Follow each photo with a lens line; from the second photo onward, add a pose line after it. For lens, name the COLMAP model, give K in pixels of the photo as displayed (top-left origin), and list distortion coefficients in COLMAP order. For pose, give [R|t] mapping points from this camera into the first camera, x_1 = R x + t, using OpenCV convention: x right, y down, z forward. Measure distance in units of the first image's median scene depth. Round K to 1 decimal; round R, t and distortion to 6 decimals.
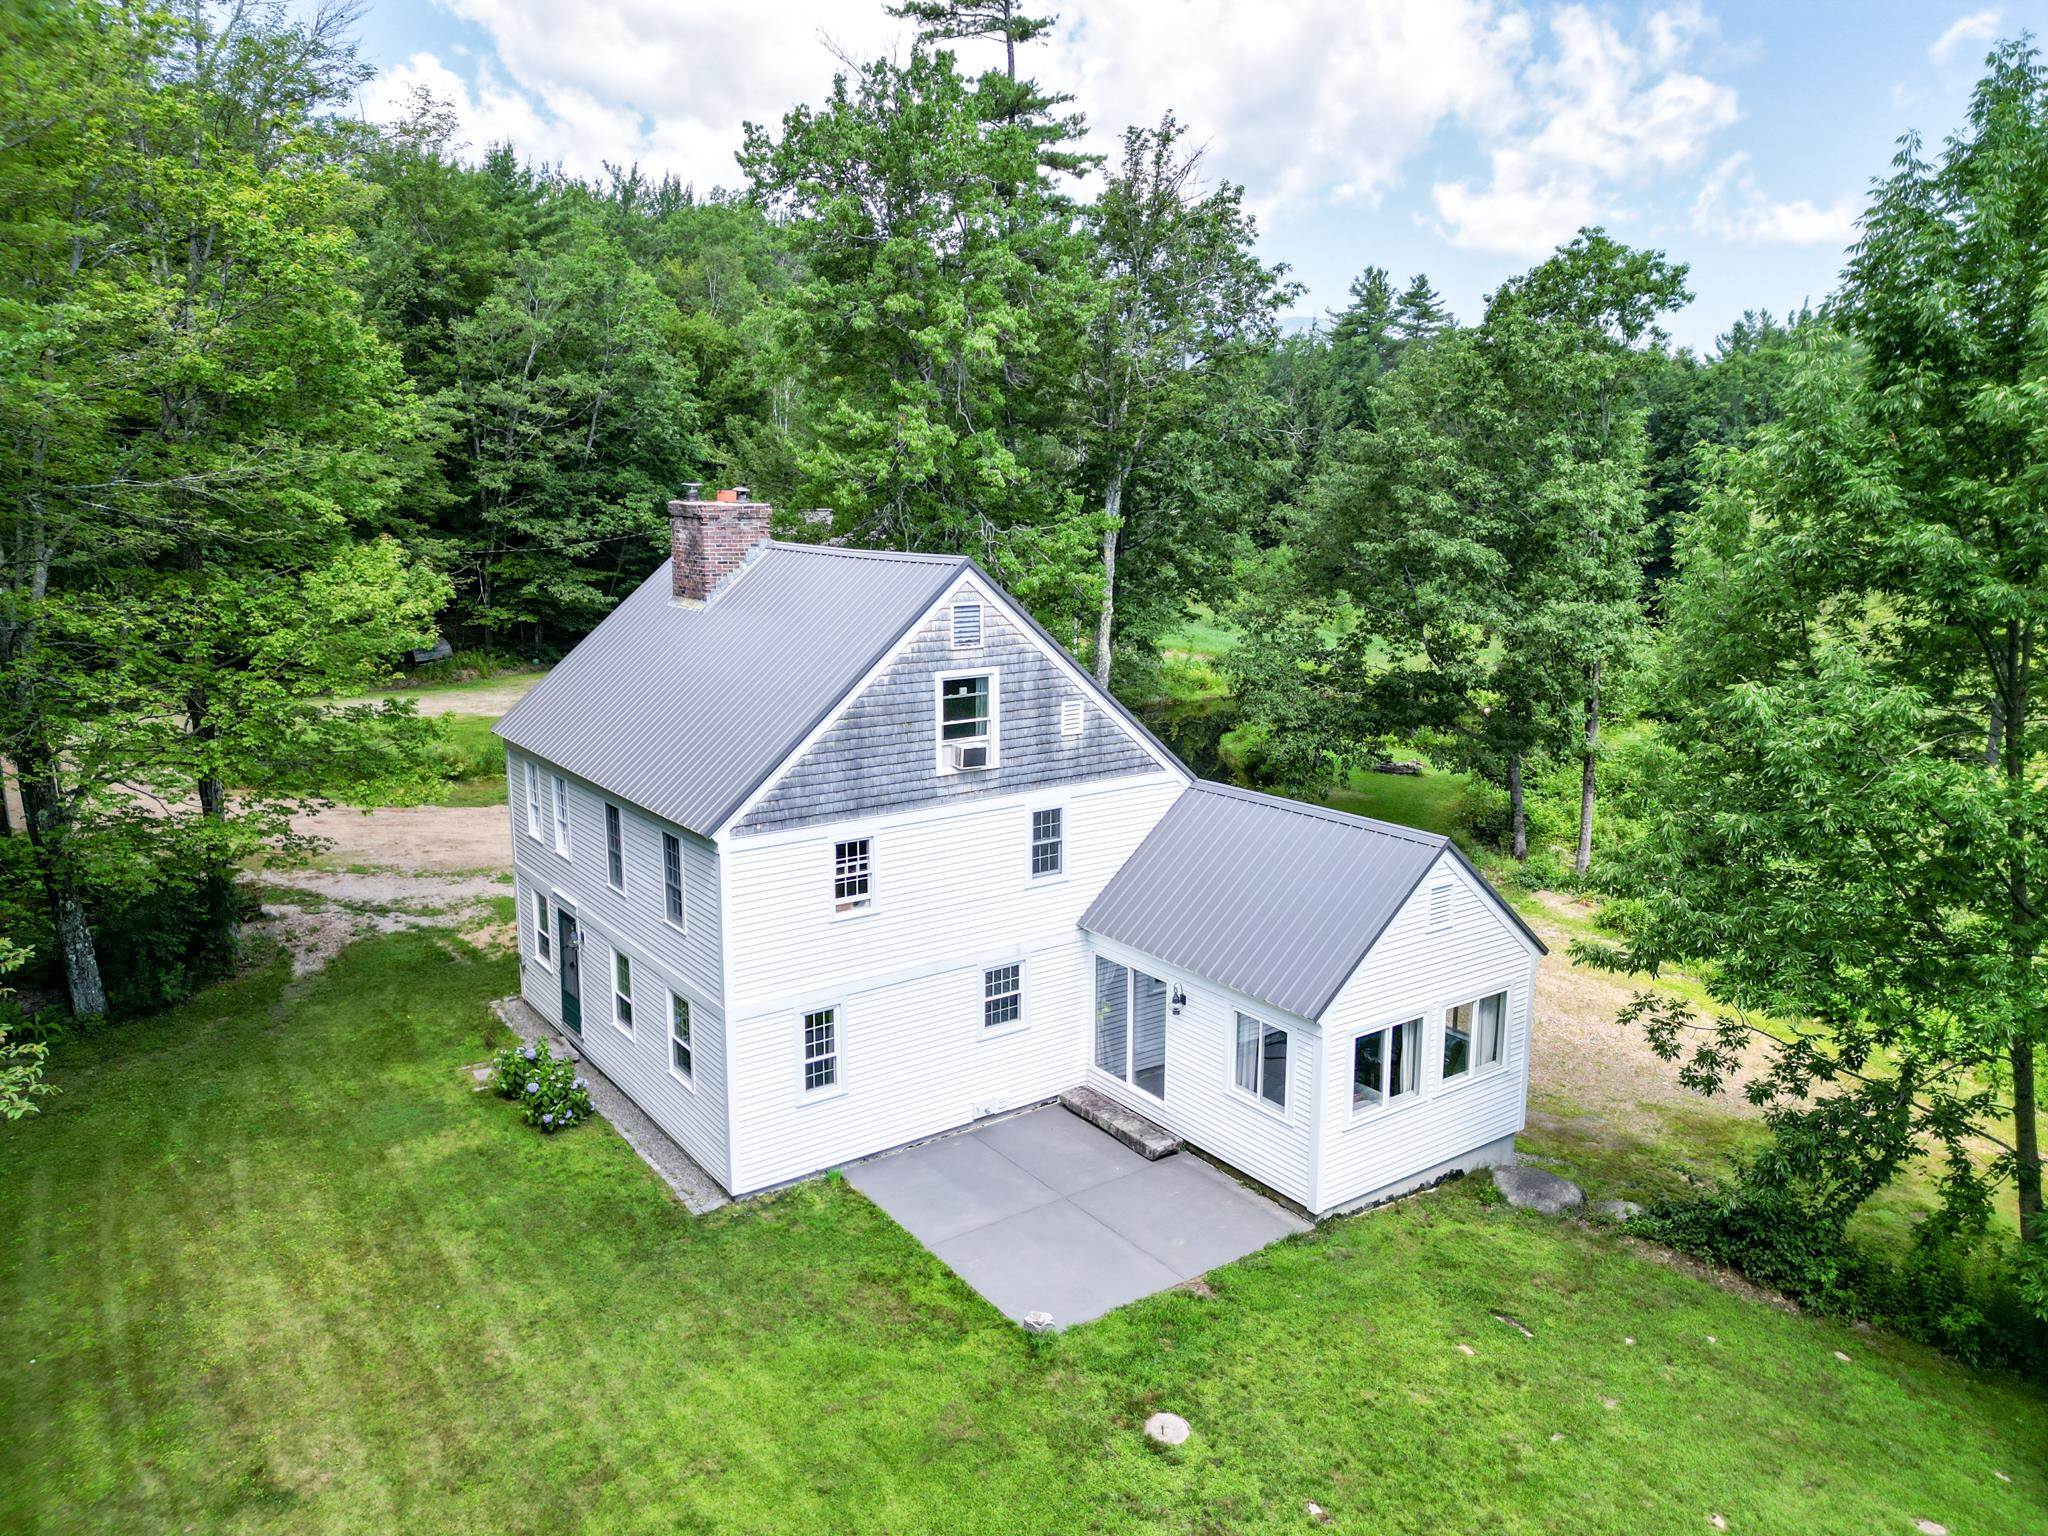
lens RADIAL K [[1414.5, 0, 1012.1], [0, 1414.5, 768.5], [0, 0, 1]] dist [0.075076, -0.075515]
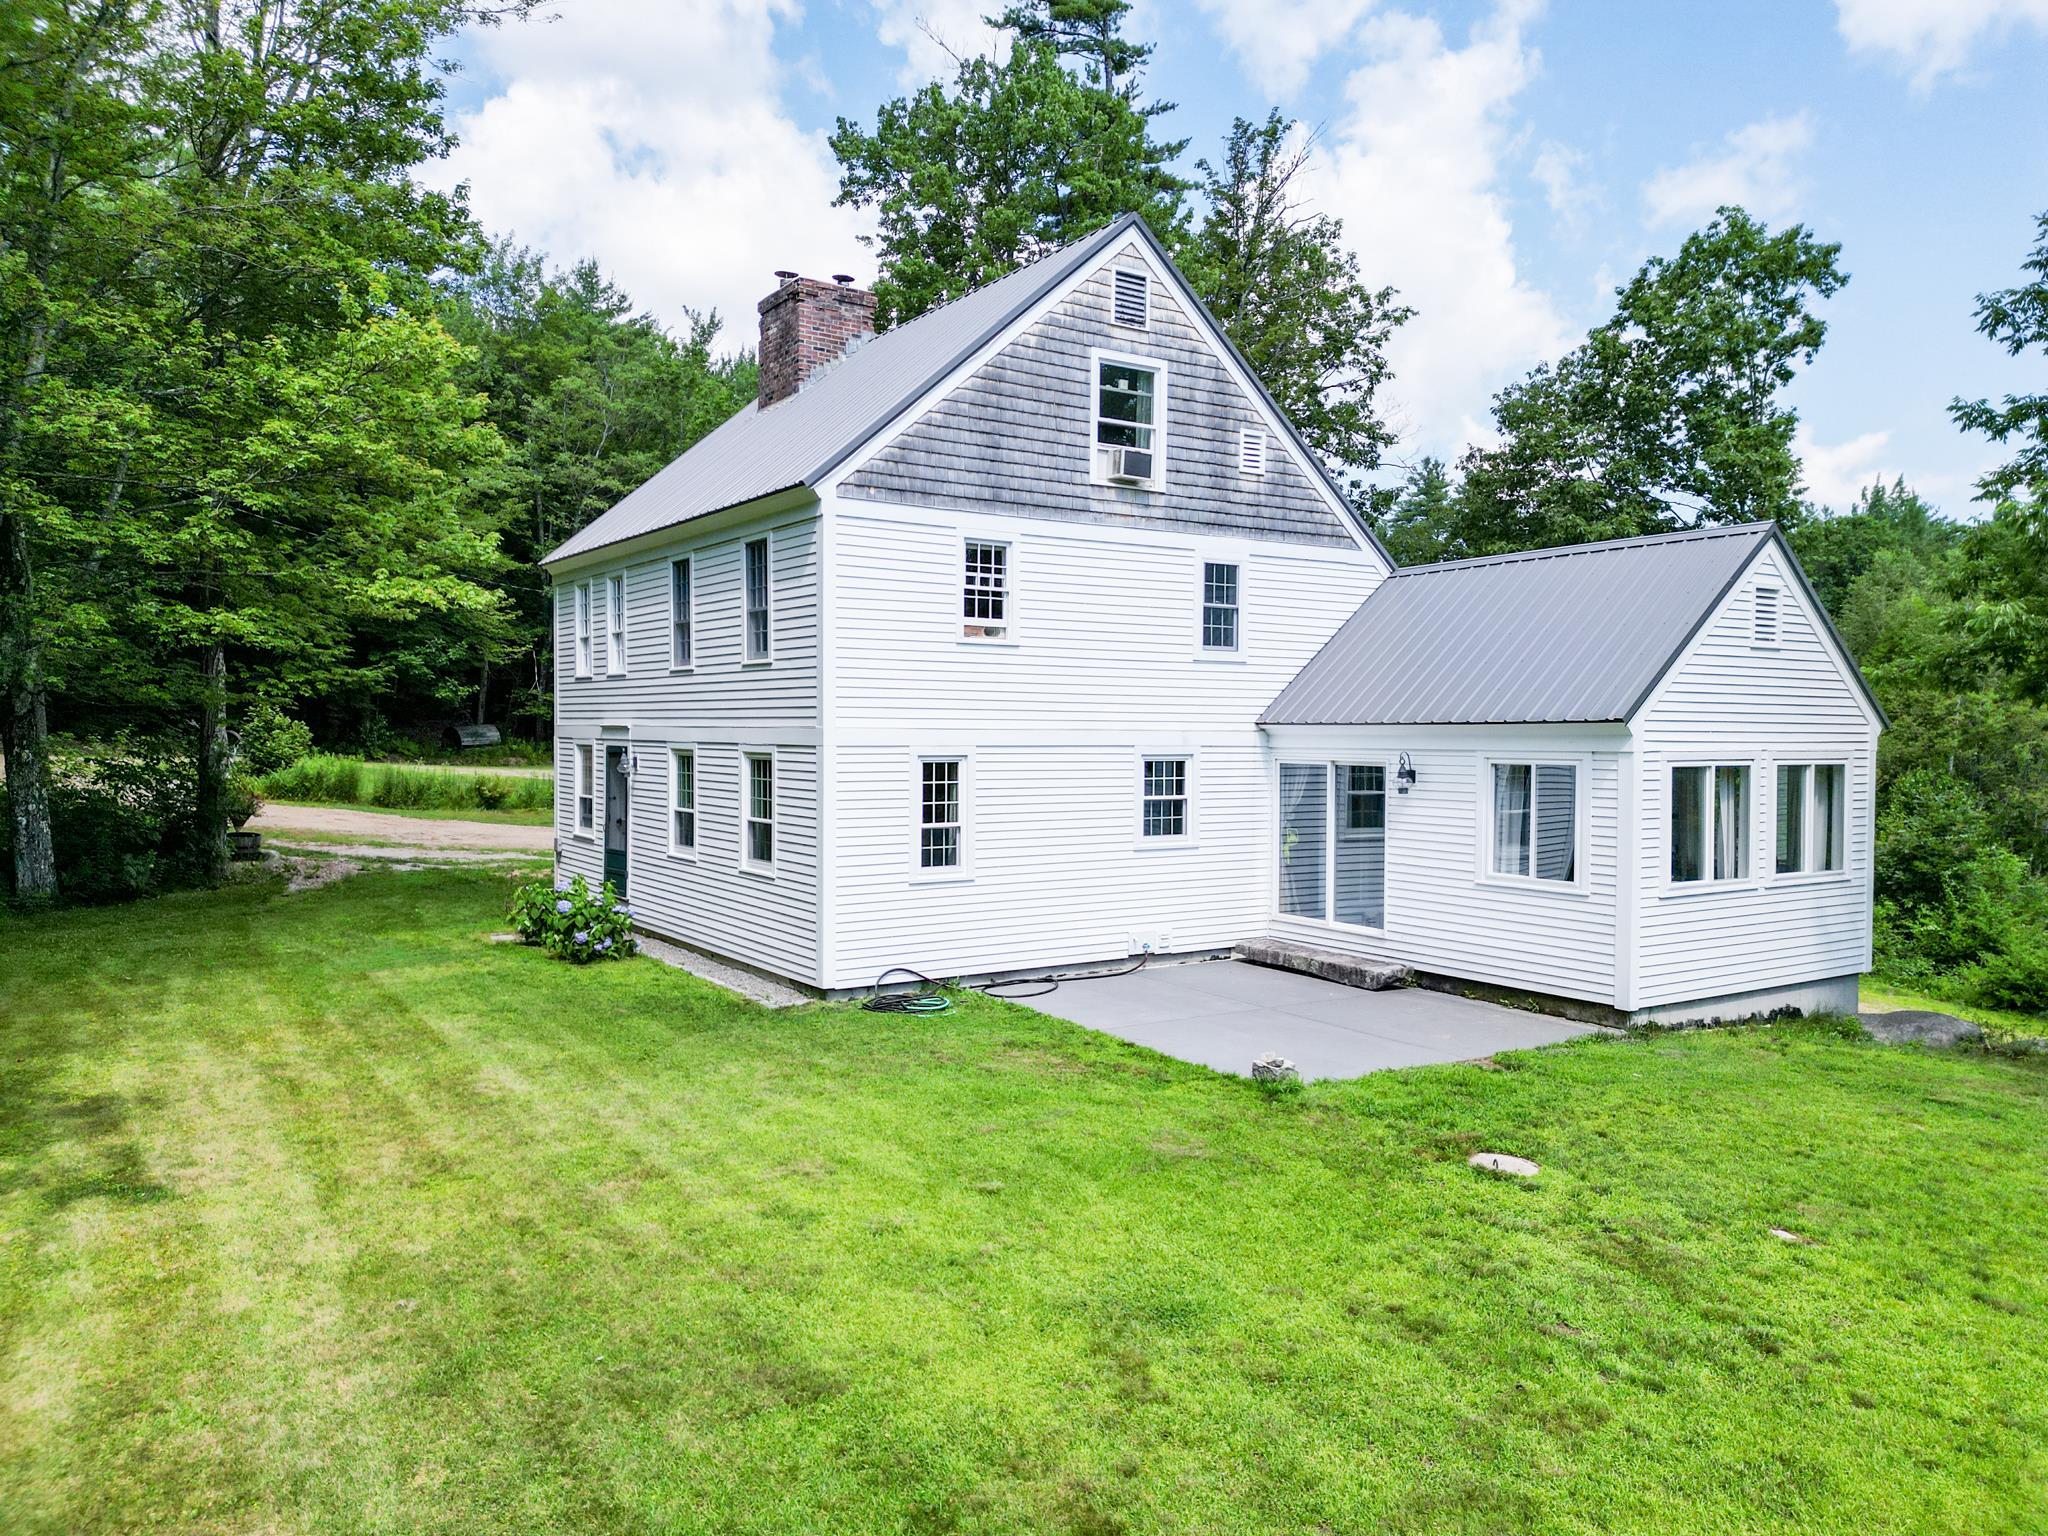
lens RADIAL K [[1413.6, 0, 1016.1], [0, 1413.6, 770.9], [0, 0, 1]] dist [0.076944, -0.083781]
pose [[0.999589, 0.005500, -0.028143, -0.070413], [-0.010285, 0.984899, -0.172822, 0.295113], [0.026768, 0.173041, 0.984551, 0.239665]]
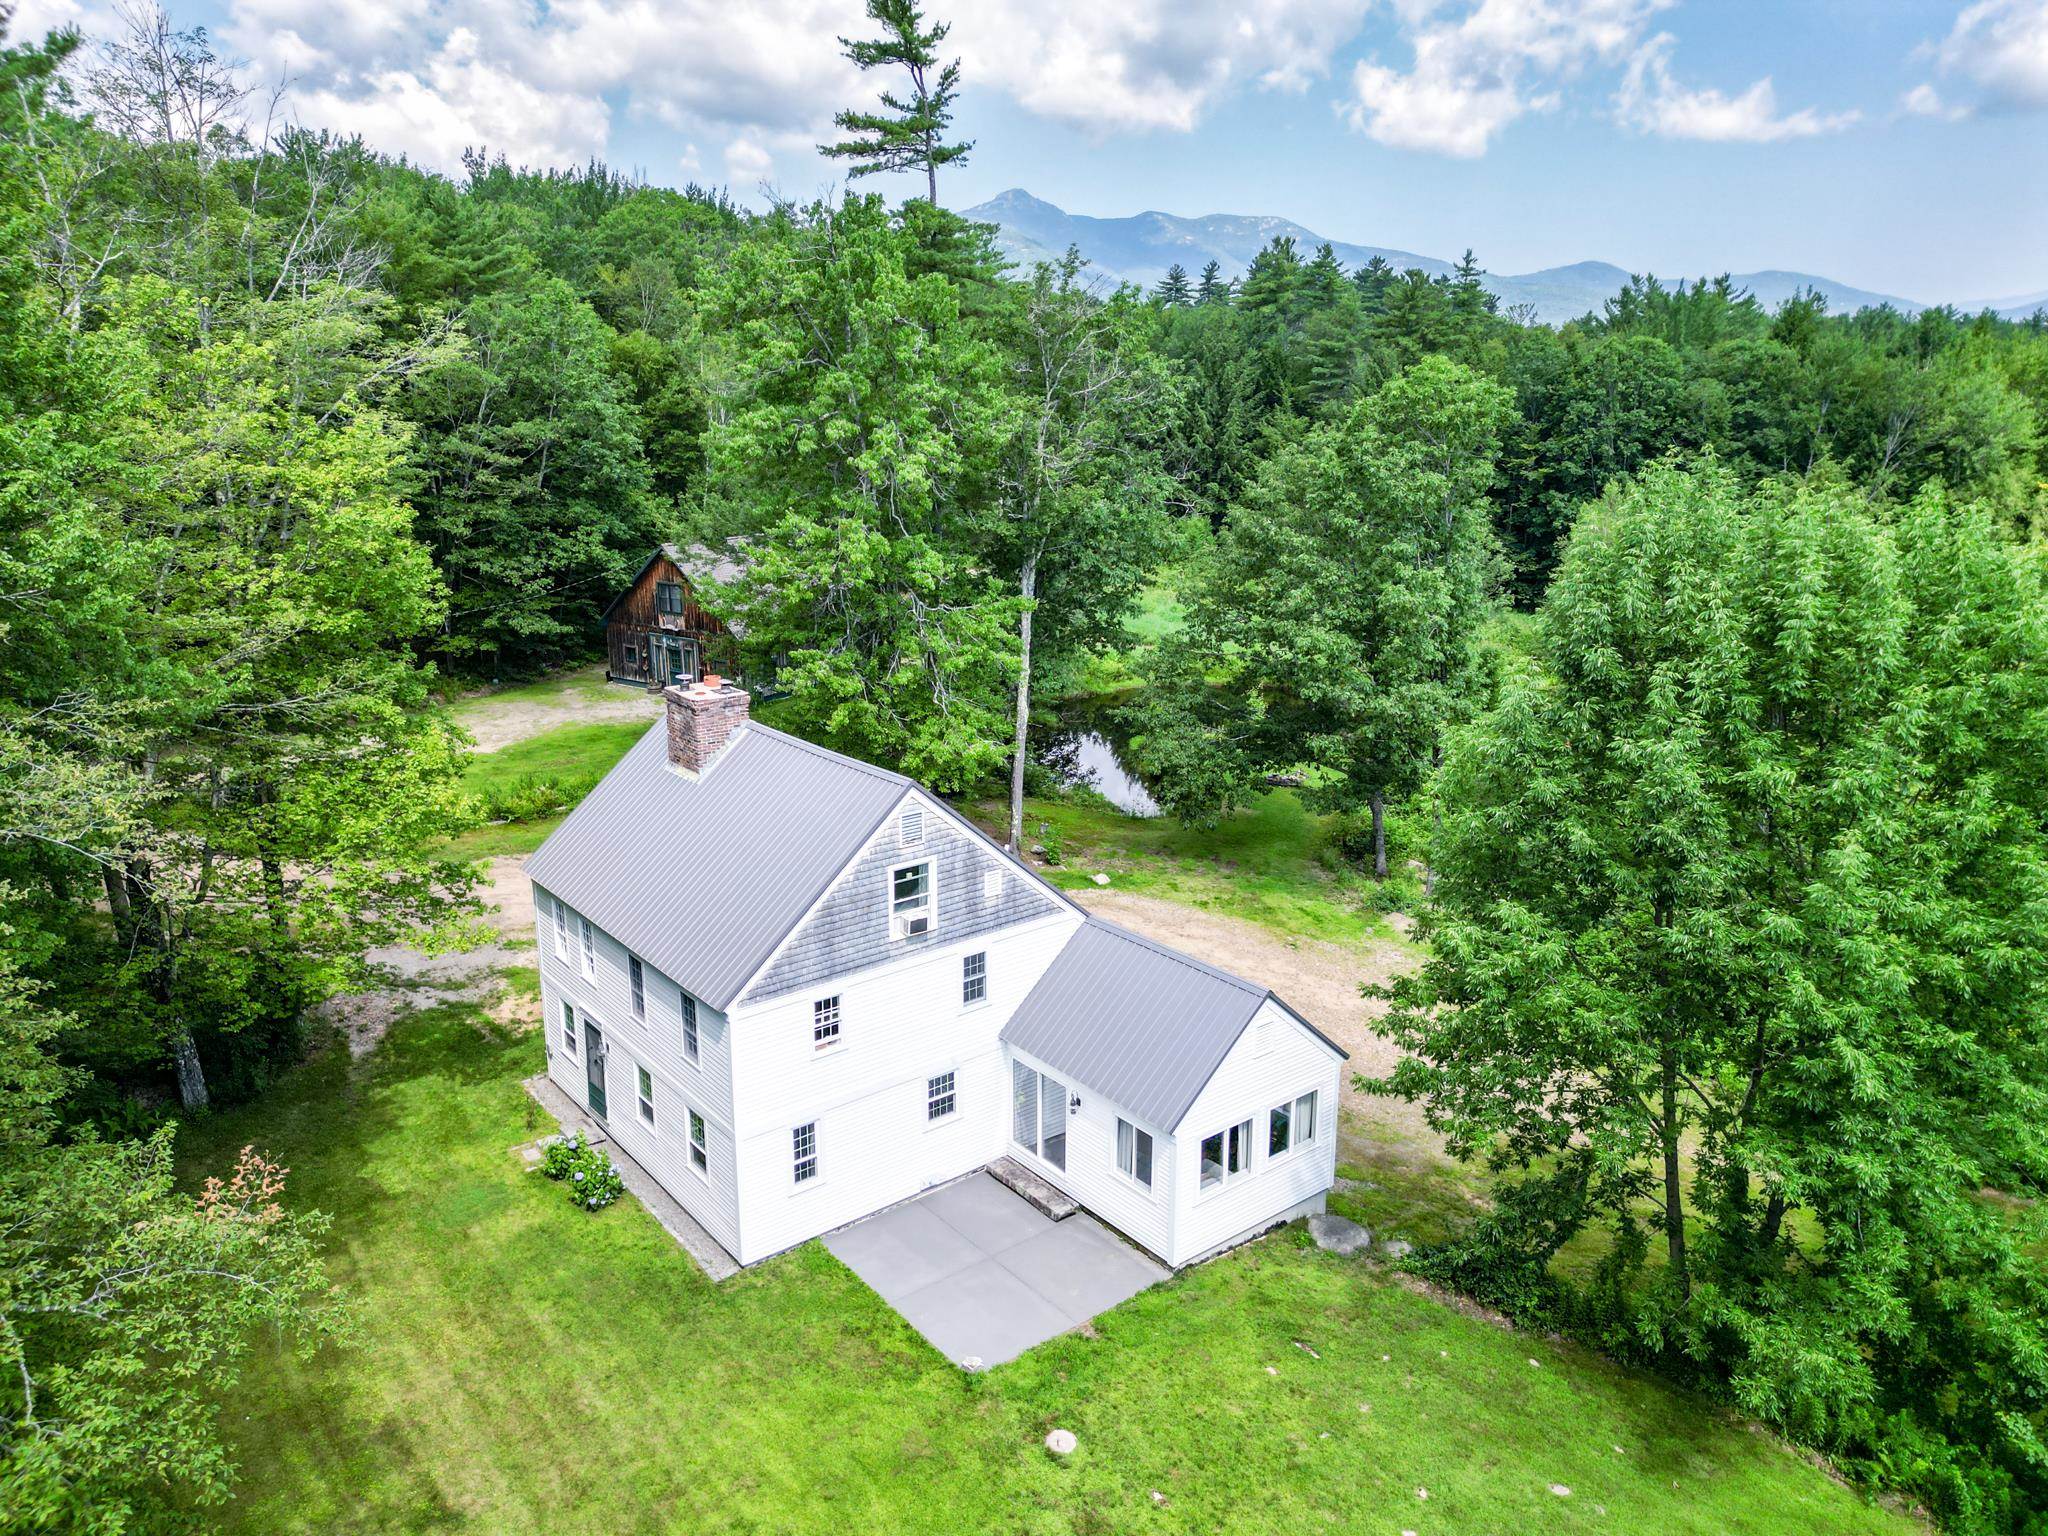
lens RADIAL K [[1414.5, 0, 1012.1], [0, 1414.5, 768.5], [0, 0, 1]] dist [0.075076, -0.075515]
pose [[0.998560, -0.013534, 0.051912, -0.005974], [0.010104, 0.997783, 0.065778, -0.236289], [-0.052687, -0.065159, 0.996483, -0.300527]]
